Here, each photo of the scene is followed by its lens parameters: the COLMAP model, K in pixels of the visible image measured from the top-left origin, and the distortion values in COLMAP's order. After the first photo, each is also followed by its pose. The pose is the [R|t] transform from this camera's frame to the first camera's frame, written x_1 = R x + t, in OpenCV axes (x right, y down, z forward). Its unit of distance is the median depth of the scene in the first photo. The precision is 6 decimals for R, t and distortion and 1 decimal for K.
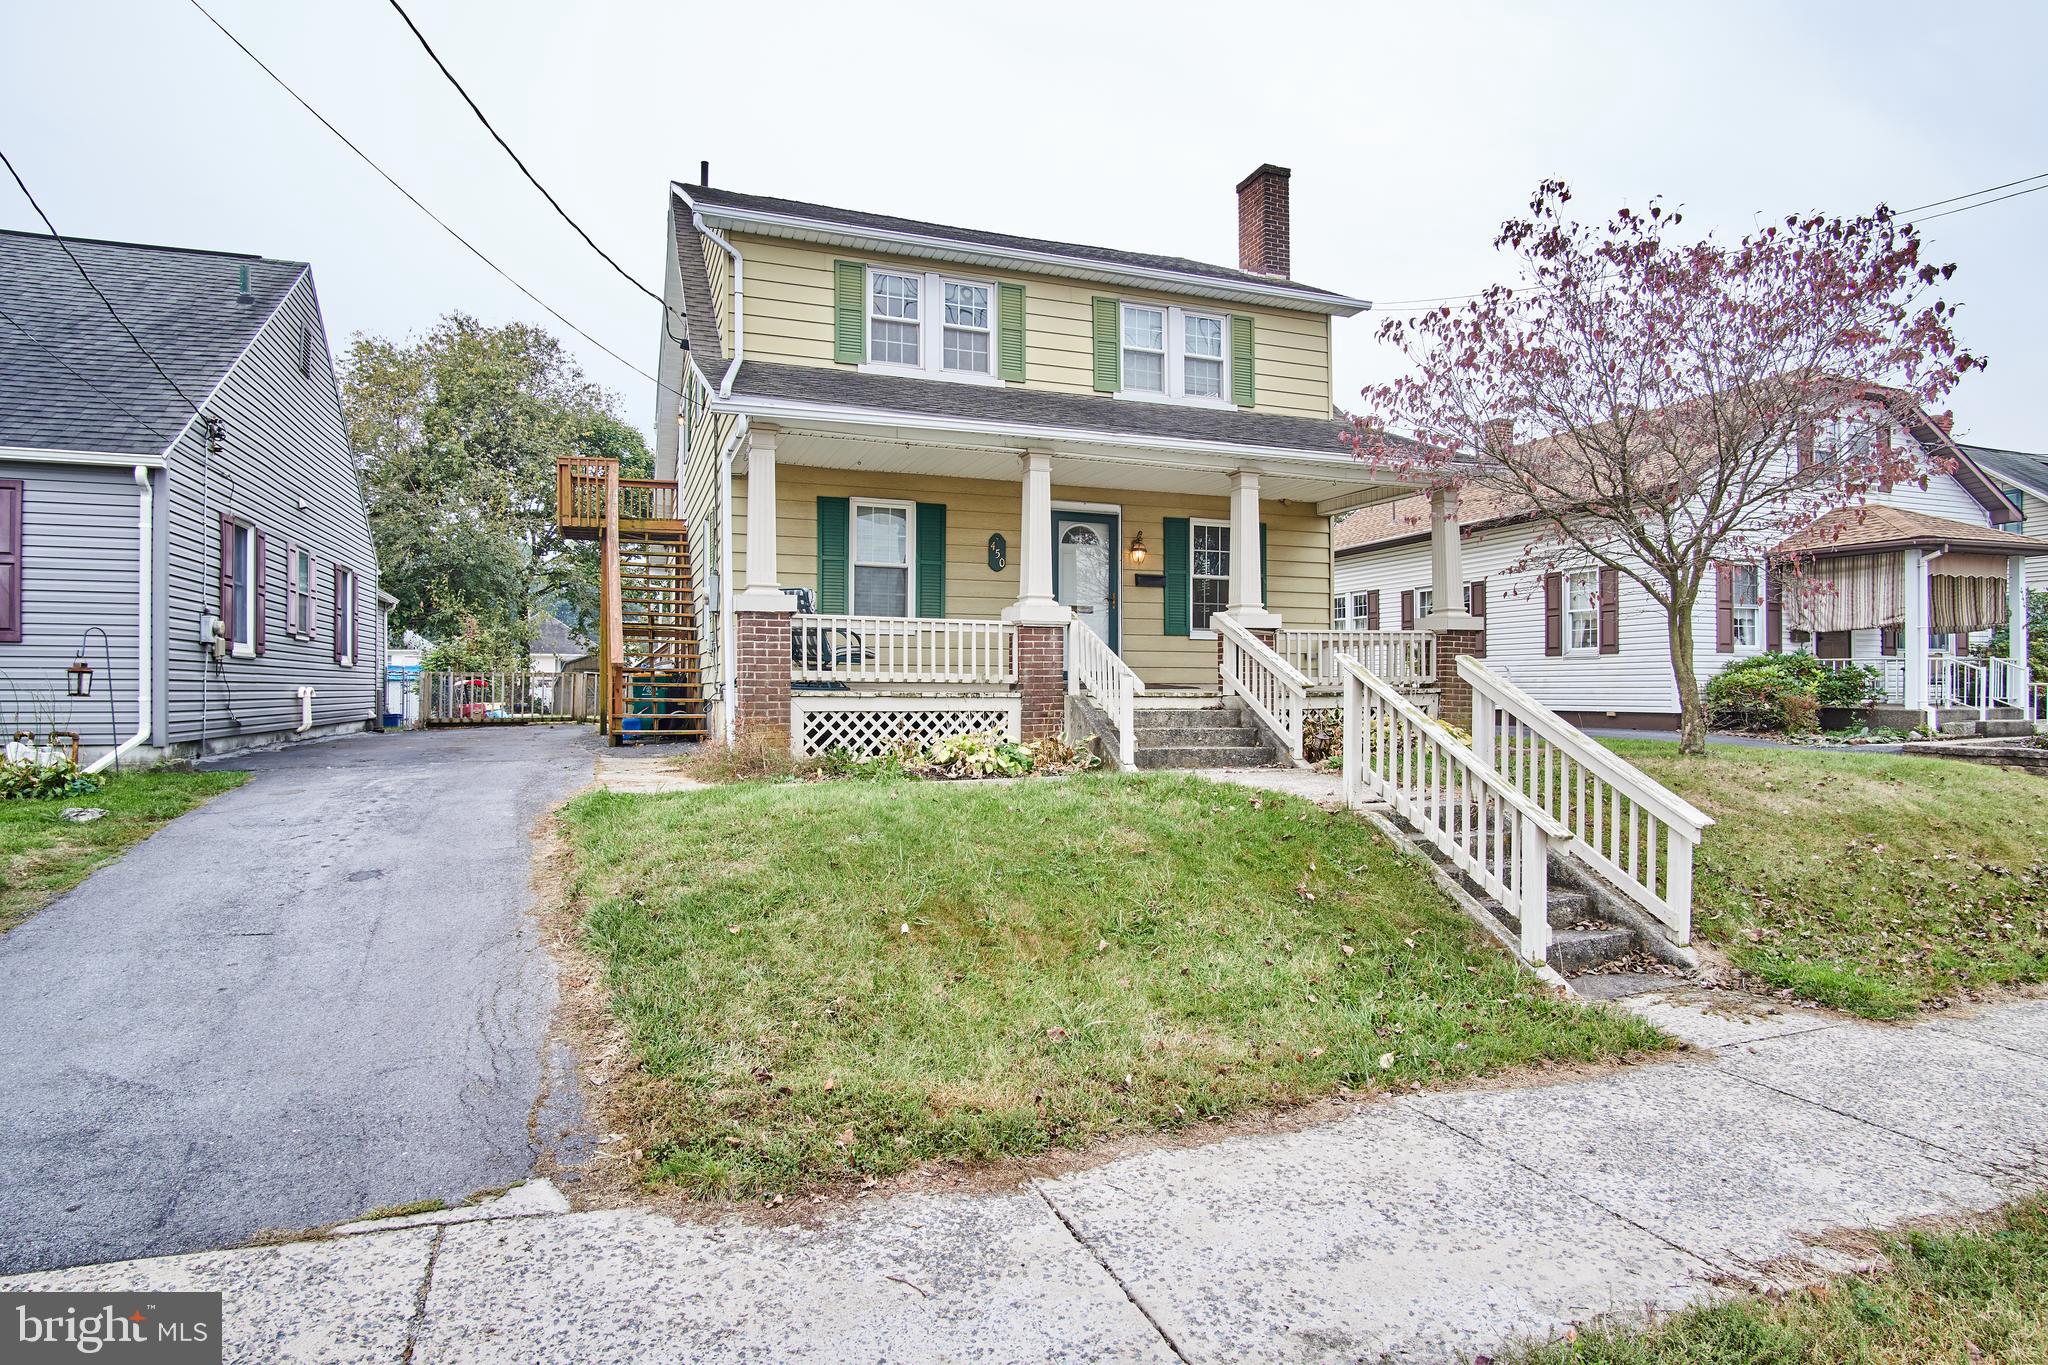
lens RADIAL K [[1102.8, 0, 1017.9], [0, 1102.8, 683.1], [0, 0, 1]] dist [-0.027546, 0.004029]
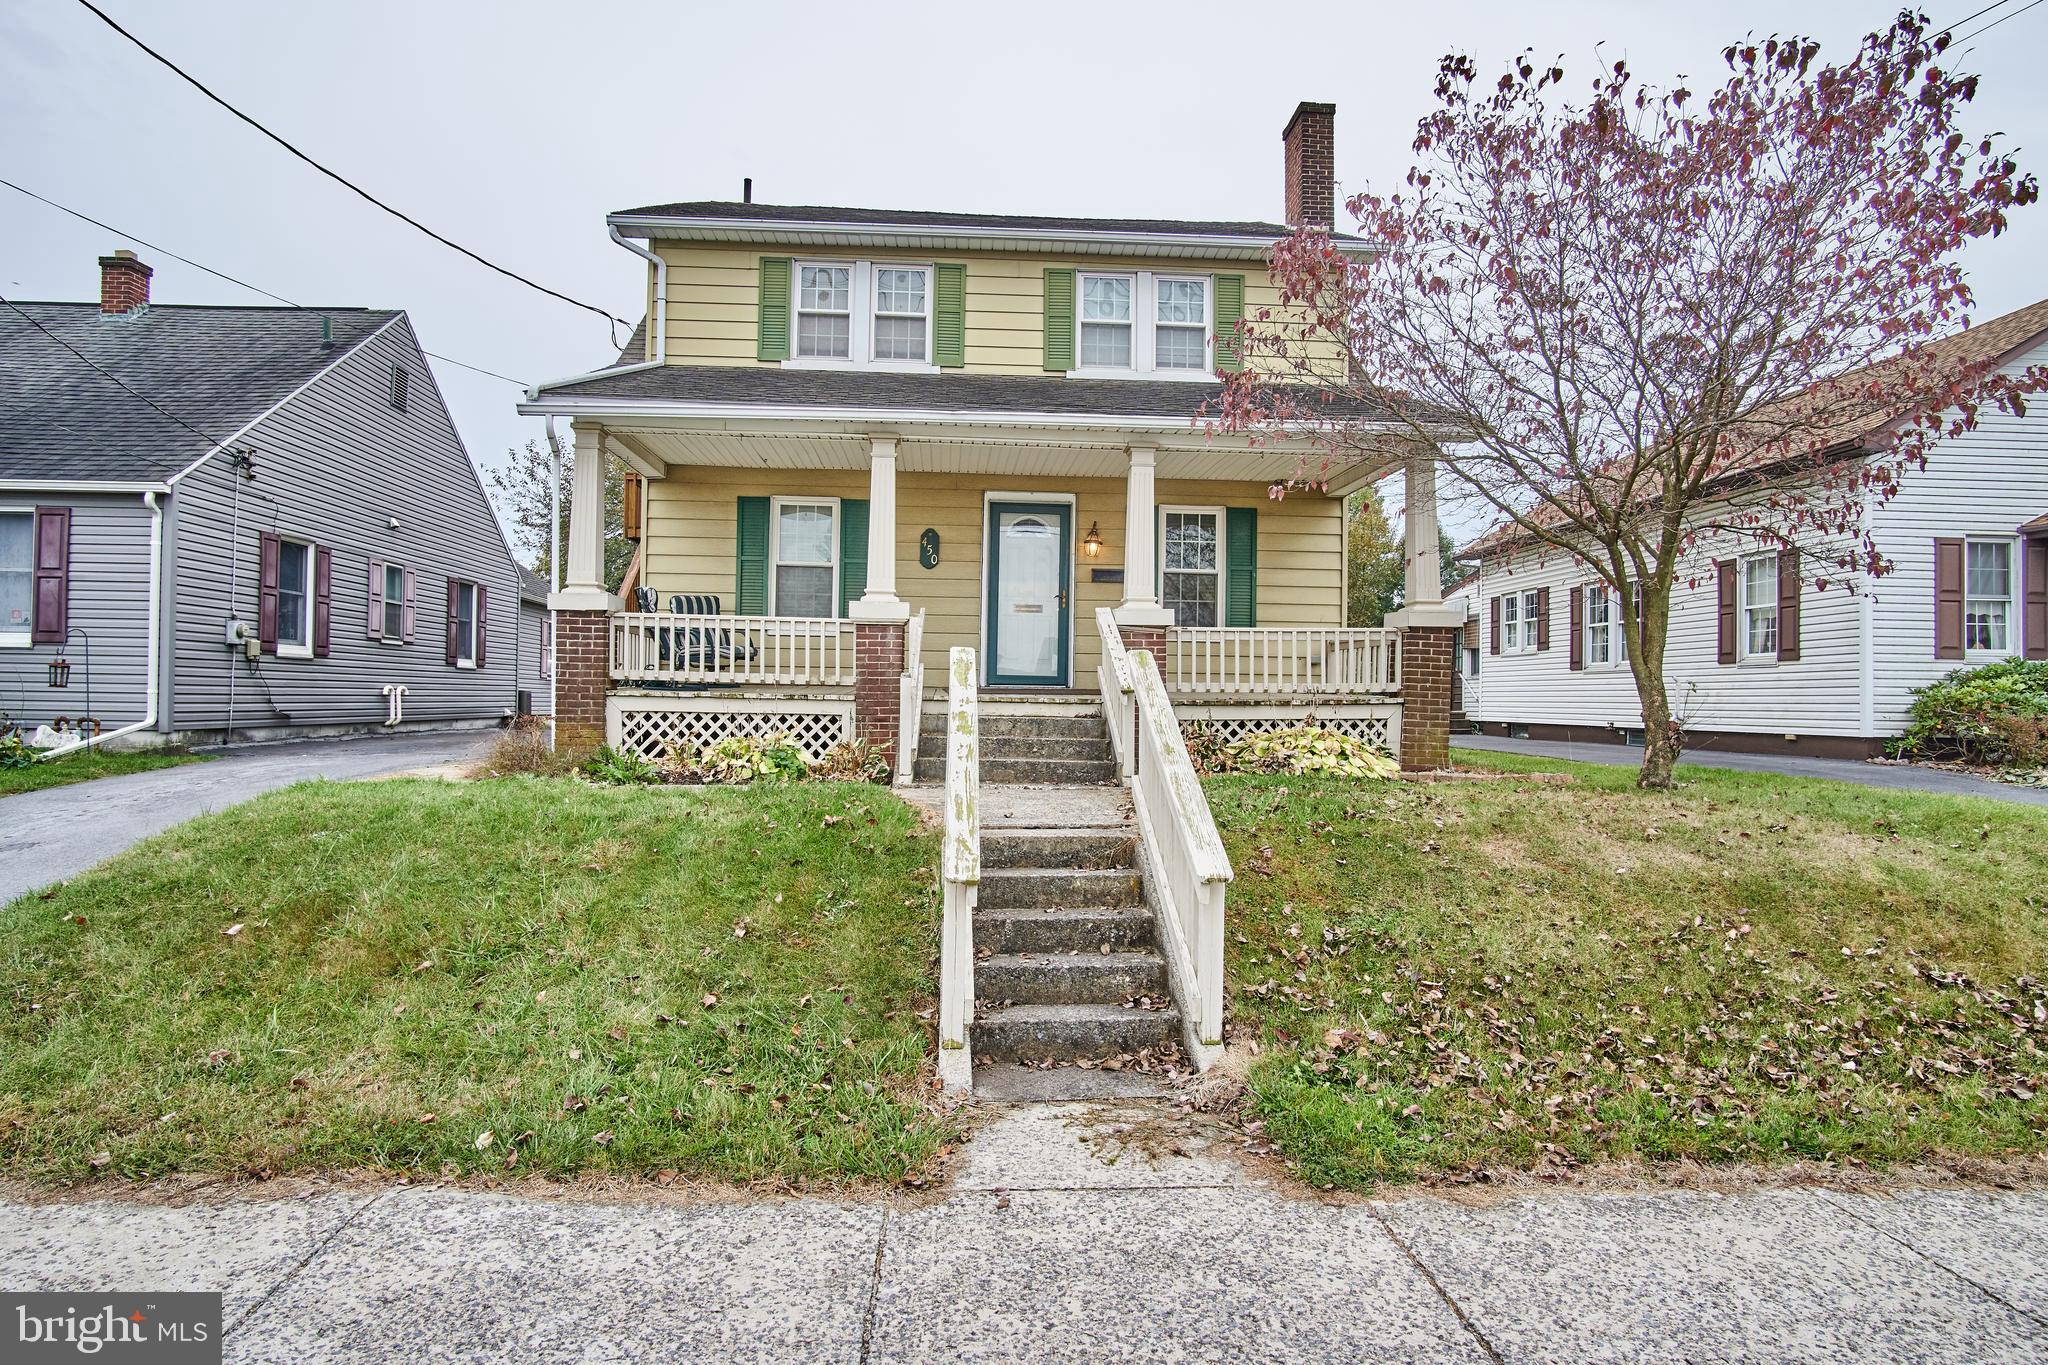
lens RADIAL K [[1102.8, 0, 1018.5], [0, 1102.8, 683.6], [0, 0, 1]] dist [-0.027546, 0.004029]
pose [[0.955592, 0.009057, -0.294553, 0.341724], [-0.011924, 0.999897, -0.007936, 0.003670], [0.294451, 0.011096, 0.955602, 0.124979]]
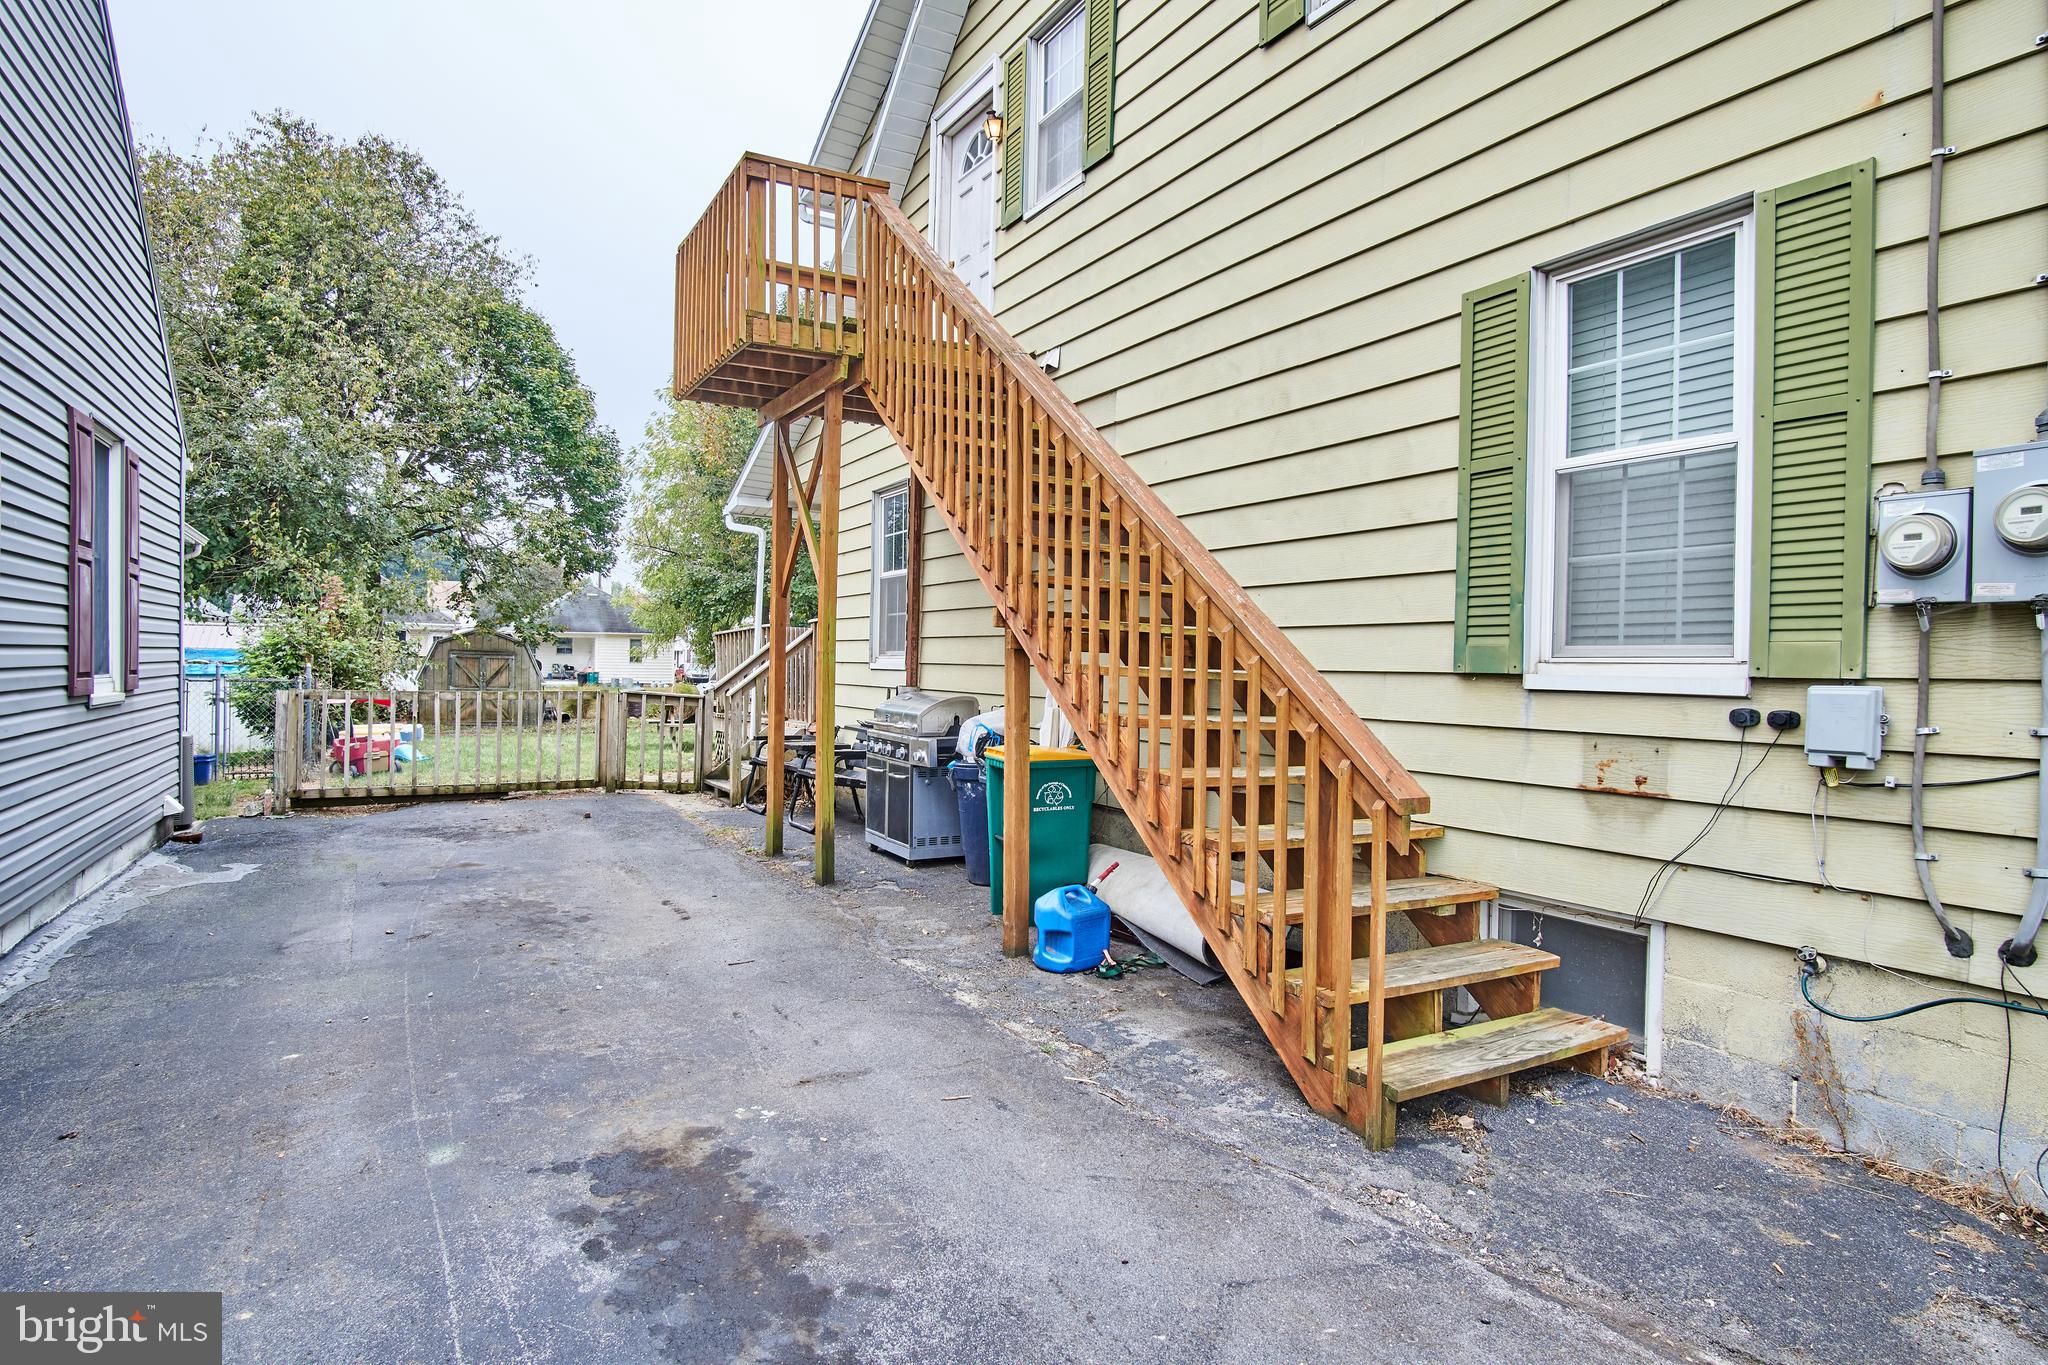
lens RADIAL K [[1102.8, 0, 1022.2], [0, 1102.8, 675.0], [0, 0, 1]] dist [-0.027546, 0.004029]
pose [[0.987225, 0.011153, 0.158943, -0.496267], [-0.014092, 0.999750, 0.017376, -0.047167], [-0.158709, -0.019394, 0.987135, 0.795909]]
